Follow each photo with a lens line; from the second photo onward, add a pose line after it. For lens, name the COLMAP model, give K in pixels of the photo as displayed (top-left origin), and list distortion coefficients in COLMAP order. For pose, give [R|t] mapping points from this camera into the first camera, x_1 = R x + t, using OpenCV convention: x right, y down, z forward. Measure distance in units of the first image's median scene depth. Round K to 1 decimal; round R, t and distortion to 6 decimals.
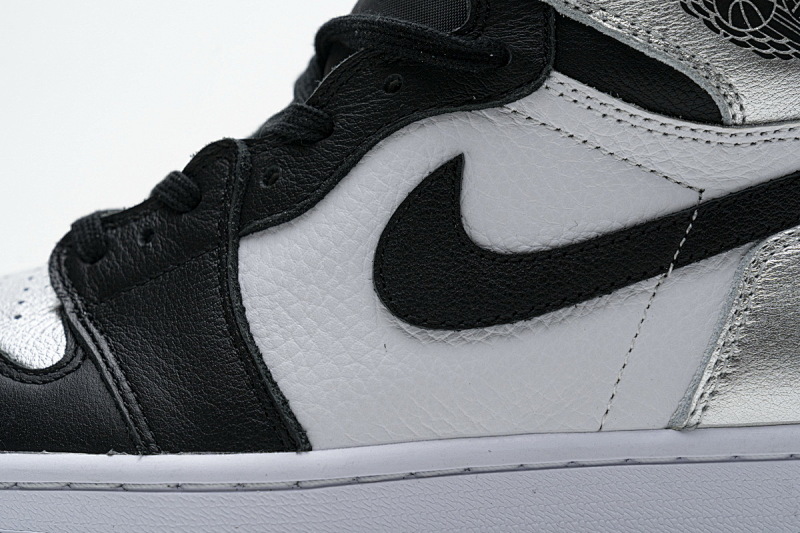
lens RADIAL K [[1525.5, 0, 395.7], [0, 1525.5, 267.9], [0, 0, 1]] dist [0.008468, 0.000000]
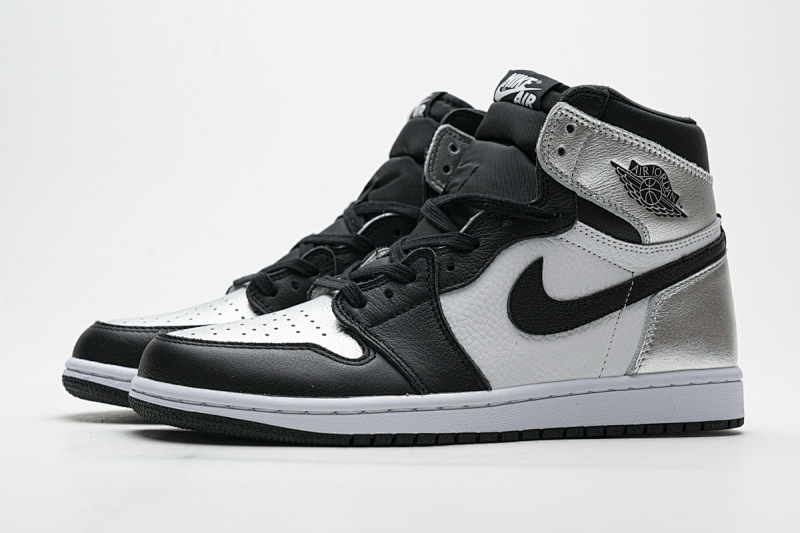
lens RADIAL K [[1525.5, 0, 379.5], [0, 1525.5, 253.8], [0, 0, 1]] dist [0.008468, 0.000000]
pose [[0.923253, -0.001947, 0.384187, -1.052213], [0.013952, 0.999497, -0.028462, -0.018640], [-0.383938, 0.031638, 0.922817, -0.997887]]
